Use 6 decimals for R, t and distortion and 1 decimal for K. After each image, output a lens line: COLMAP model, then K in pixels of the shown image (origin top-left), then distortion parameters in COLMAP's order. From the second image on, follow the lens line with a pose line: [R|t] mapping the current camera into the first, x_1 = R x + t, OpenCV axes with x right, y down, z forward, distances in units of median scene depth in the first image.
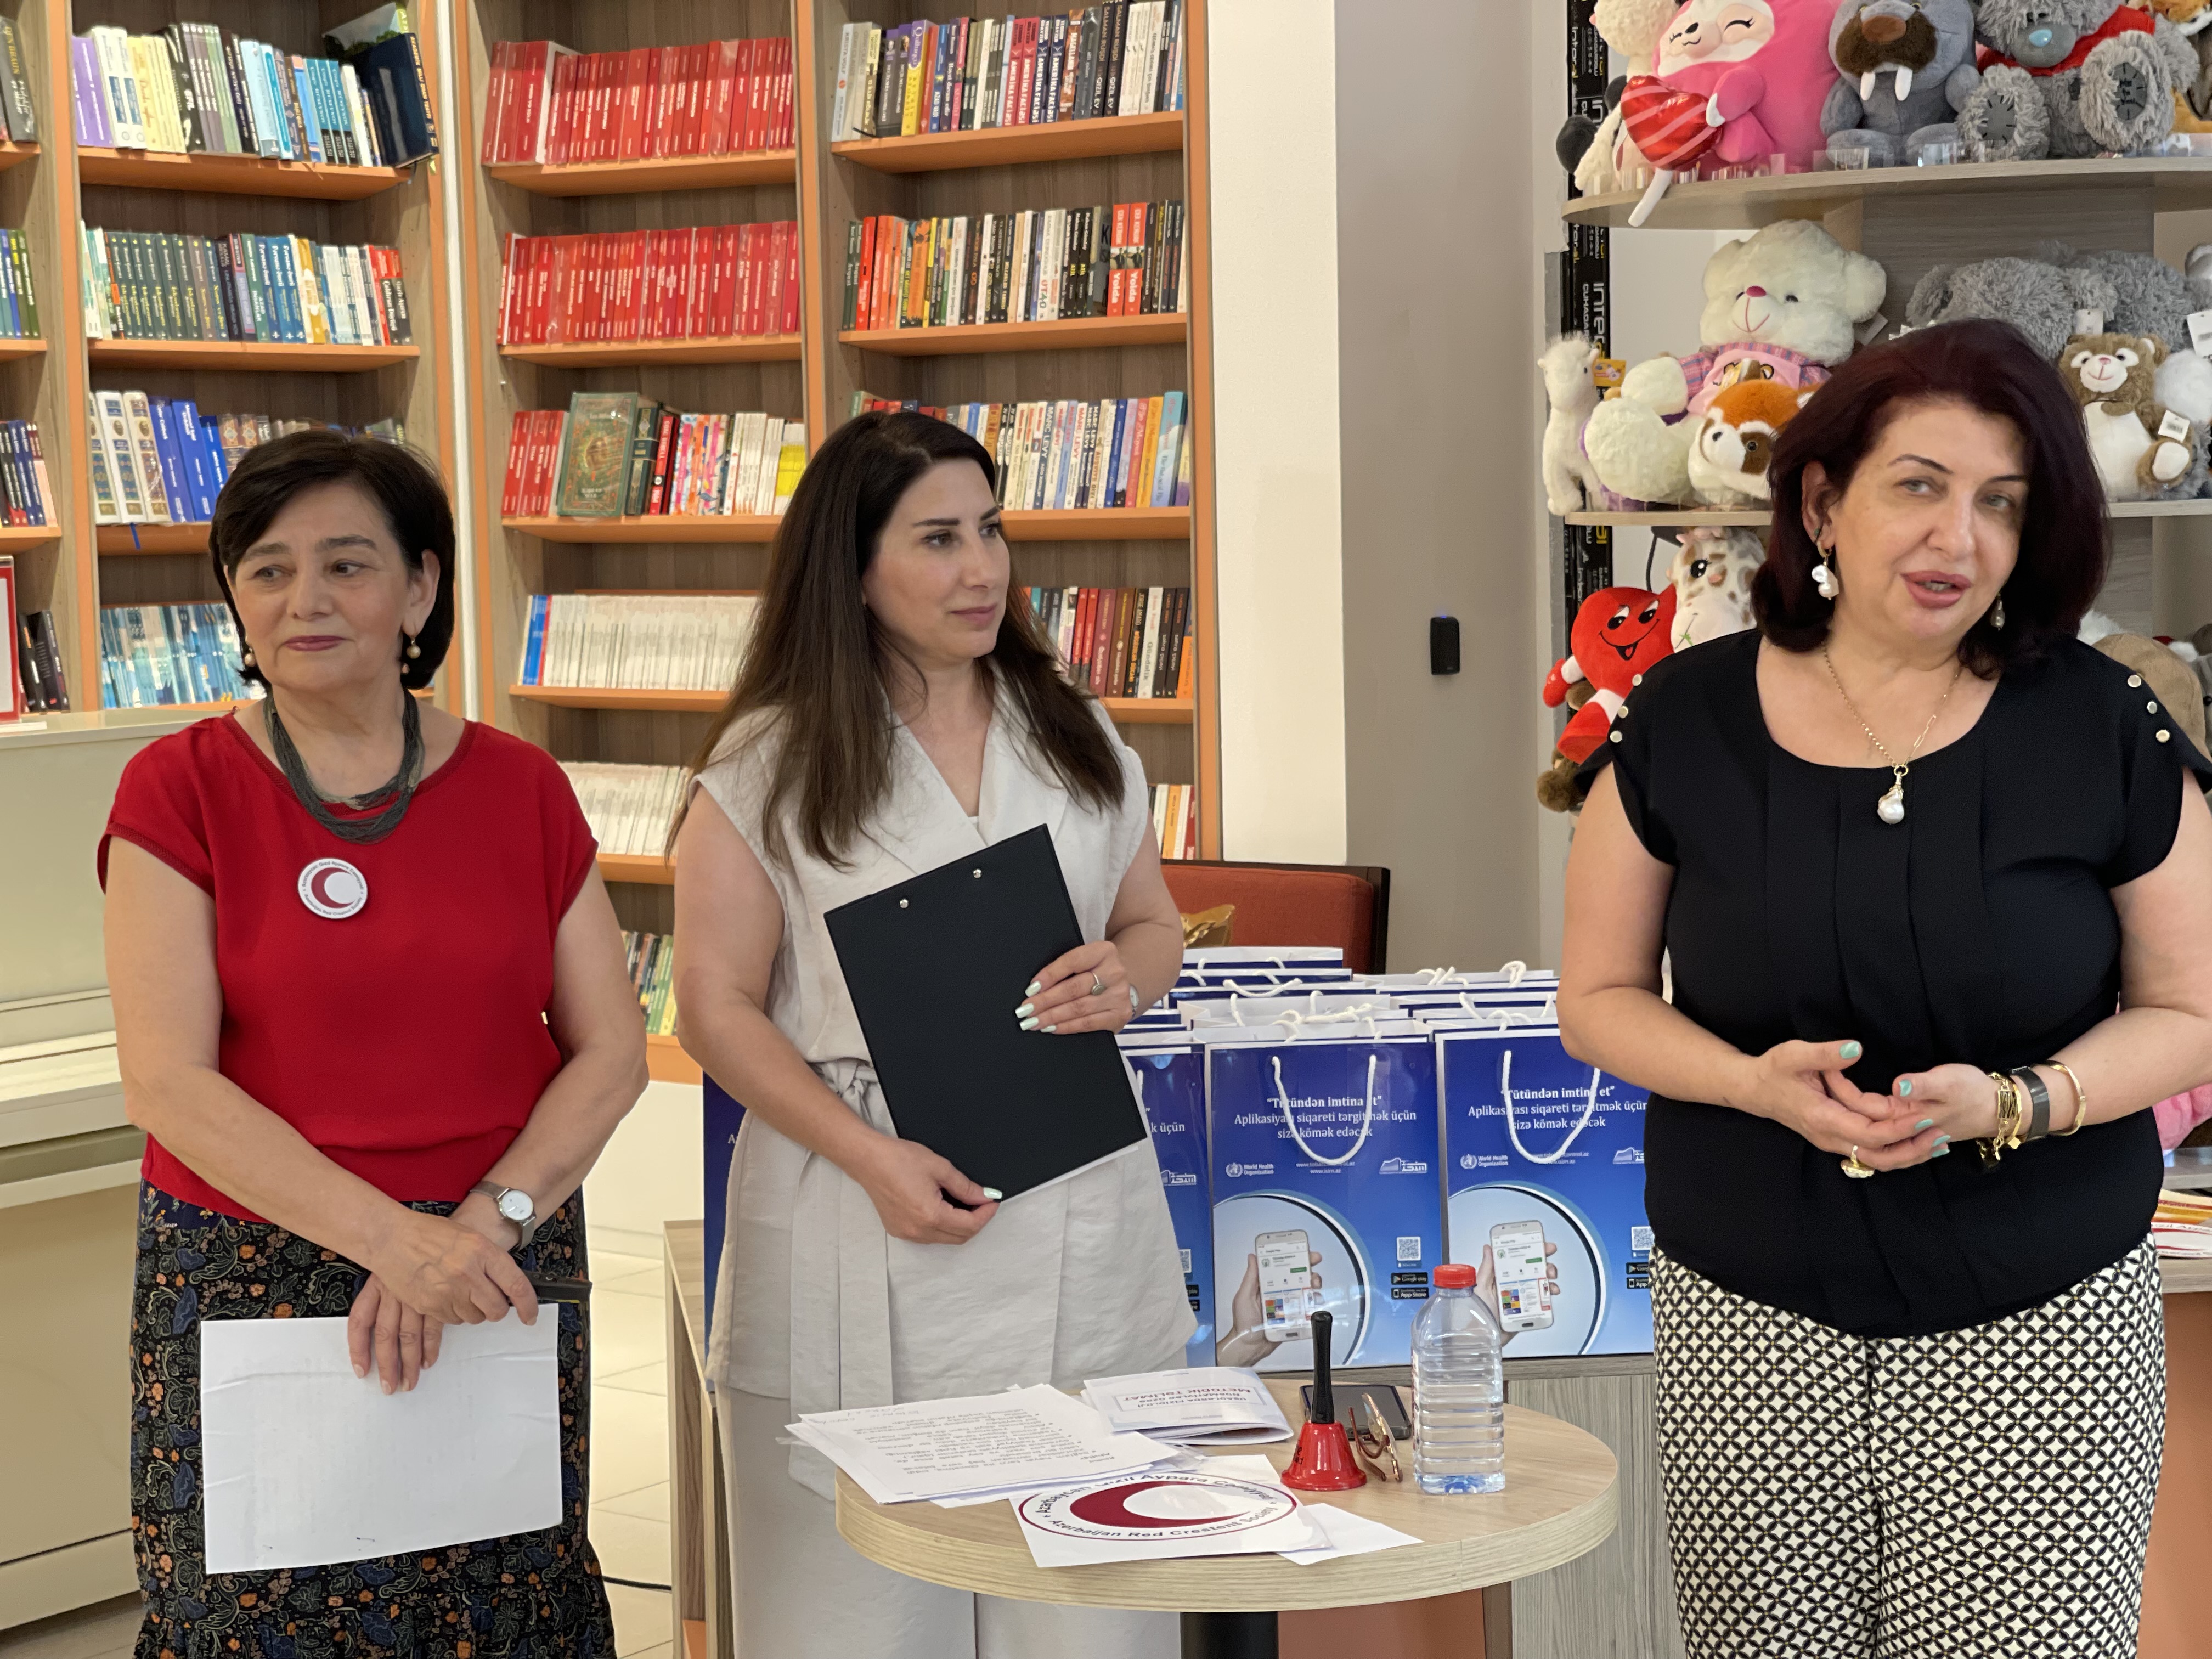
lens RADIAL K [[4092.9, 0, 1095.2], [0, 4092.9, 768.7], [0, 0, 1]] dist [0.192245, 0.000000]
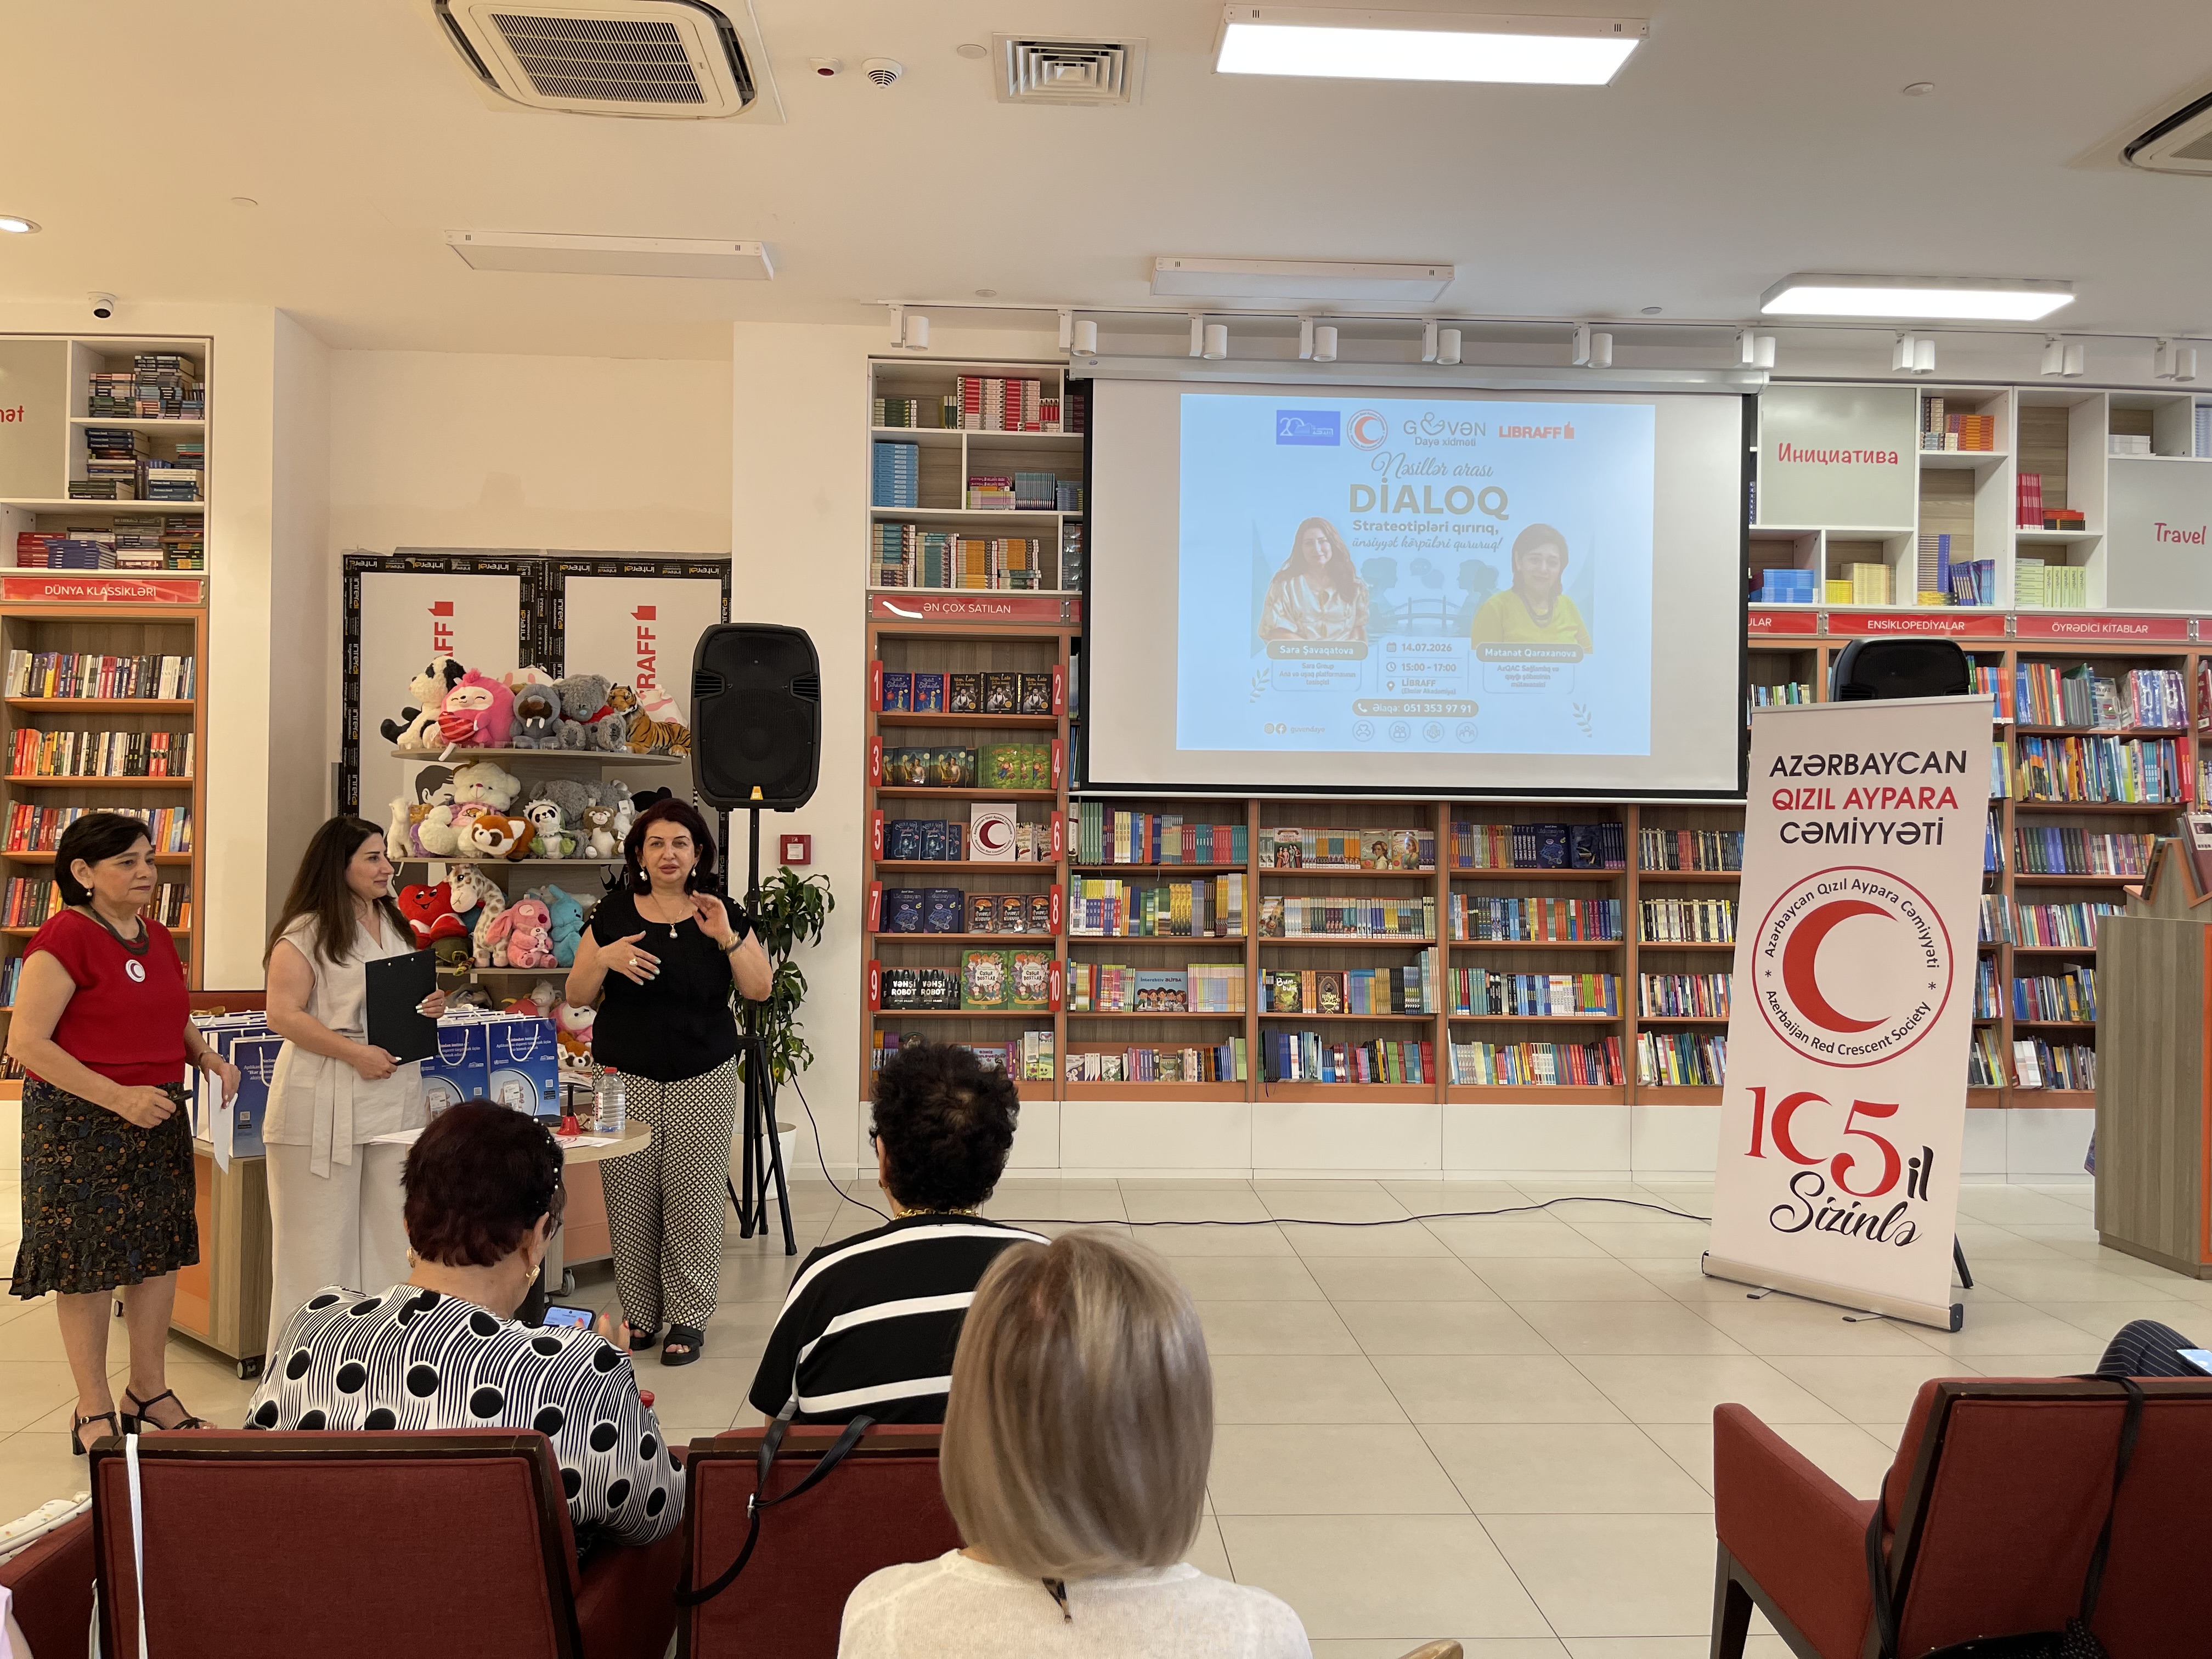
lens RADIAL K [[1652.6, 0, 1116.6], [0, 1652.6, 836.7], [0, 0, 1]] dist [0.062127, -0.085349]
pose [[0.752622, 0.033515, 0.657600, -0.223091], [0.021453, 0.996925, -0.075362, 0.017008], [-0.658104, 0.070827, 0.749589, -0.158592]]
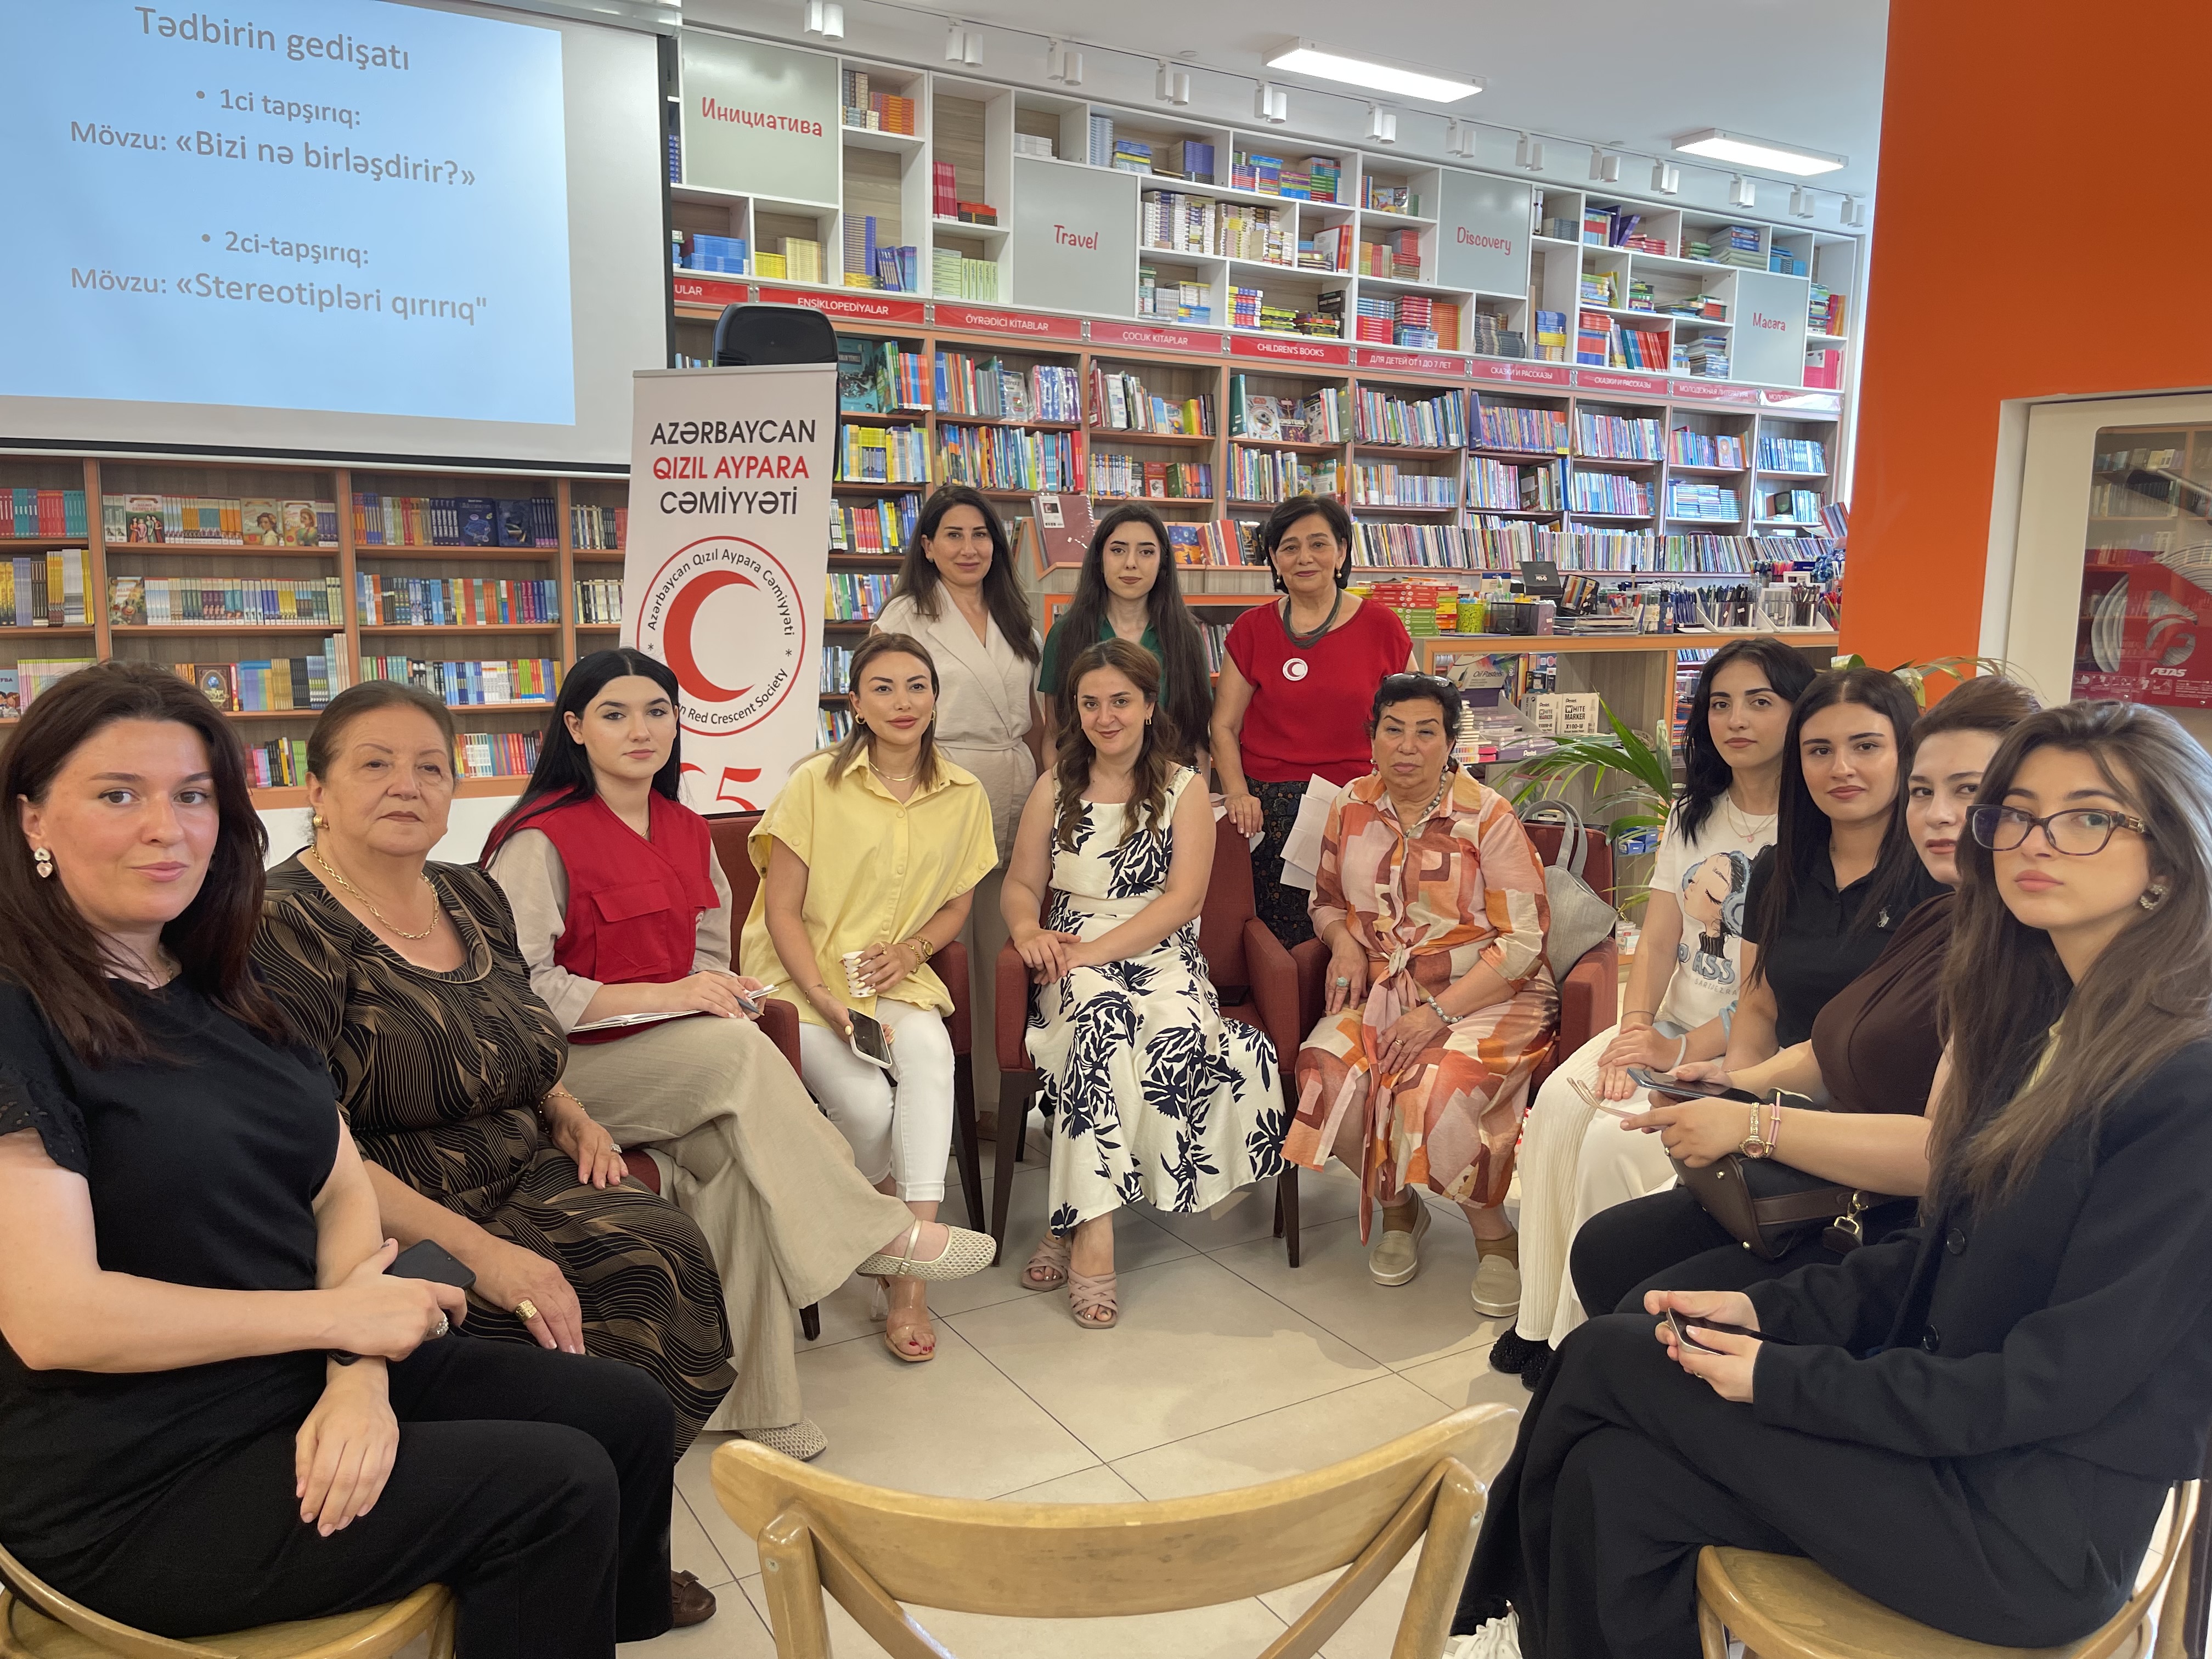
lens RADIAL K [[1652.6, 0, 1107.3], [0, 1652.6, 808.2], [0, 0, 1]] dist [0.062127, -0.085349]
pose [[0.348784, -0.109538, 0.930780, -0.122466], [0.048815, 0.993922, 0.098676, 0.038788], [-0.935931, 0.011020, 0.352011, -0.243305]]
